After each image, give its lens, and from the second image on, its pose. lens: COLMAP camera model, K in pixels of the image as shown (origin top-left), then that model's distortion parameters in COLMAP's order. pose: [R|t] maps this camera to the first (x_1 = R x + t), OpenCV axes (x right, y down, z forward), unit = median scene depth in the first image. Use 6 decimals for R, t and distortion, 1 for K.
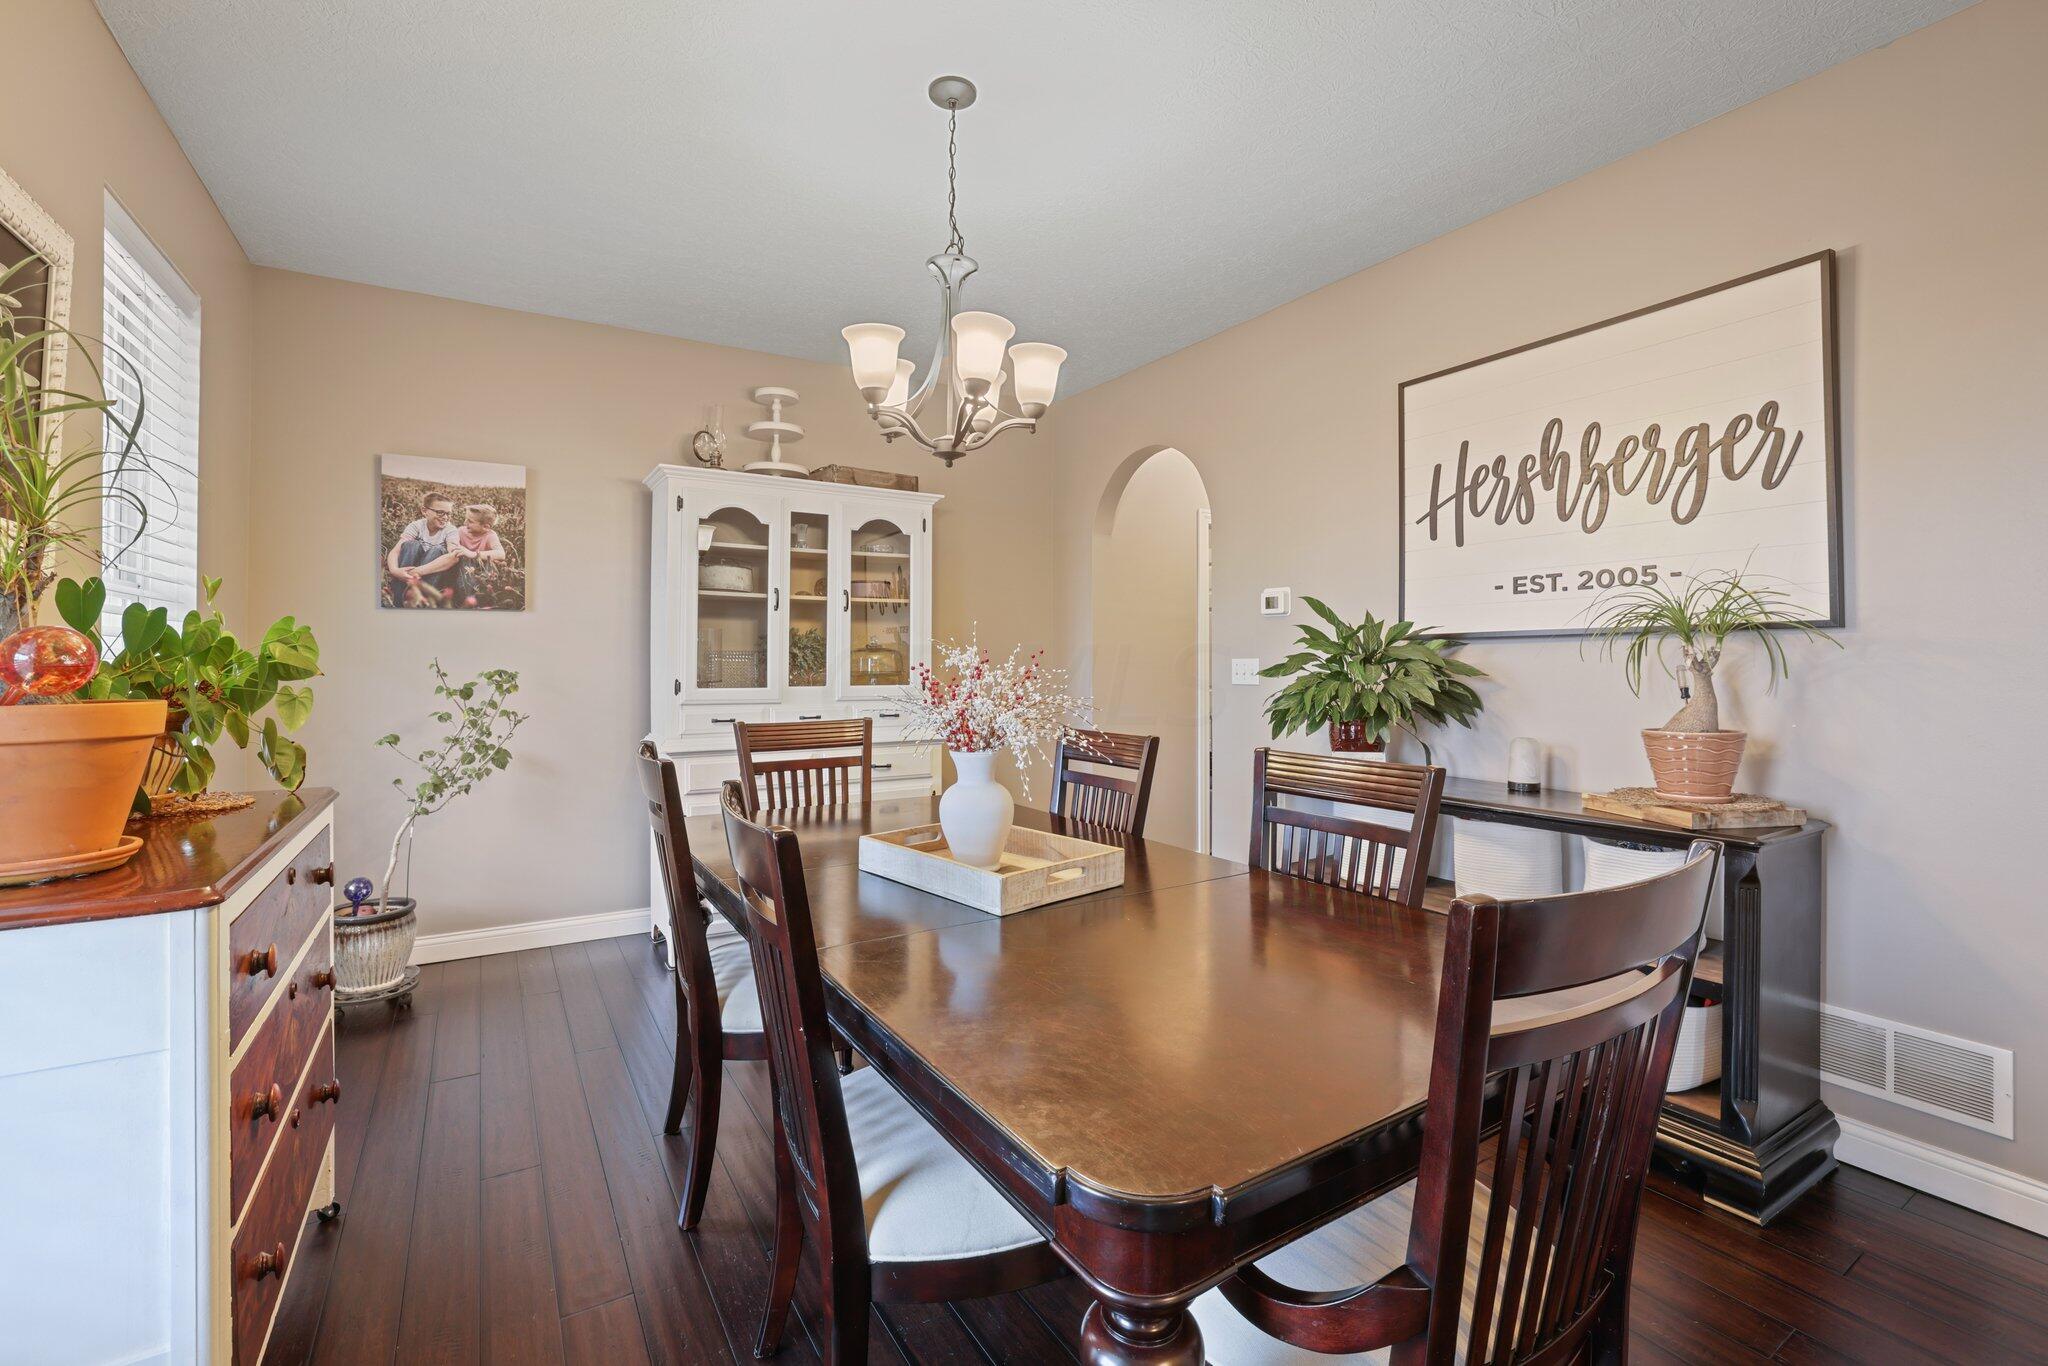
lens RADIAL K [[885.8, 0, 1026.8], [0, 885.8, 669.7], [0, 0, 1]] dist [-0.022378, 0.000896]
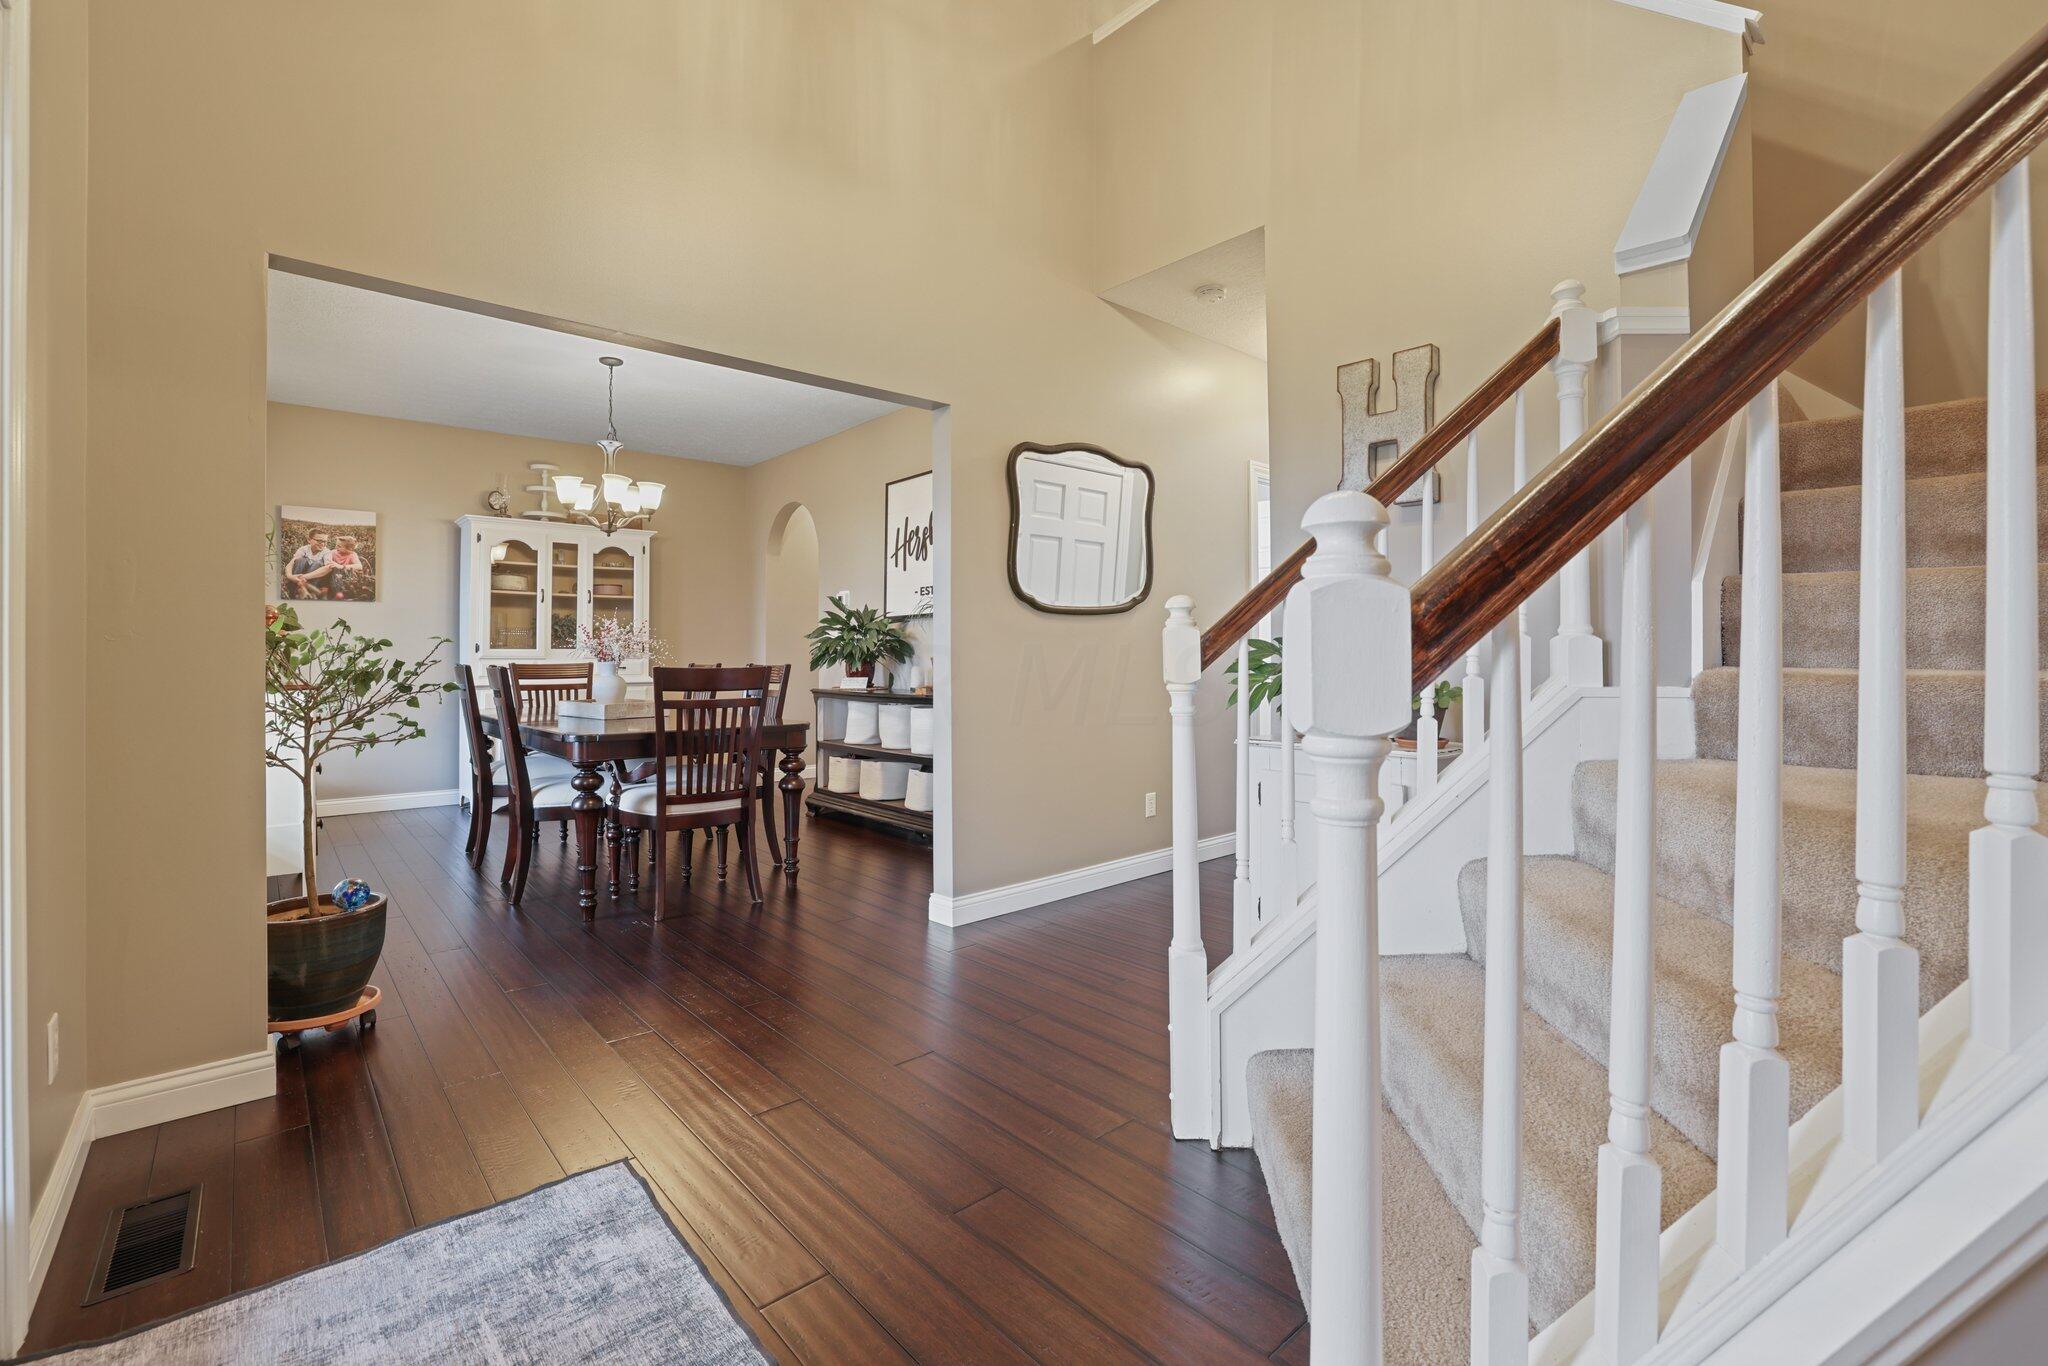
lens RADIAL K [[885.8, 0, 1021.9], [0, 885.8, 653.5], [0, 0, 1]] dist [-0.022378, 0.000896]
pose [[0.986217, -0.004038, 0.165409, 0.339718], [0.006300, 0.999894, -0.013150, 0.057556], [-0.165339, 0.014010, 0.986137, -0.794564]]
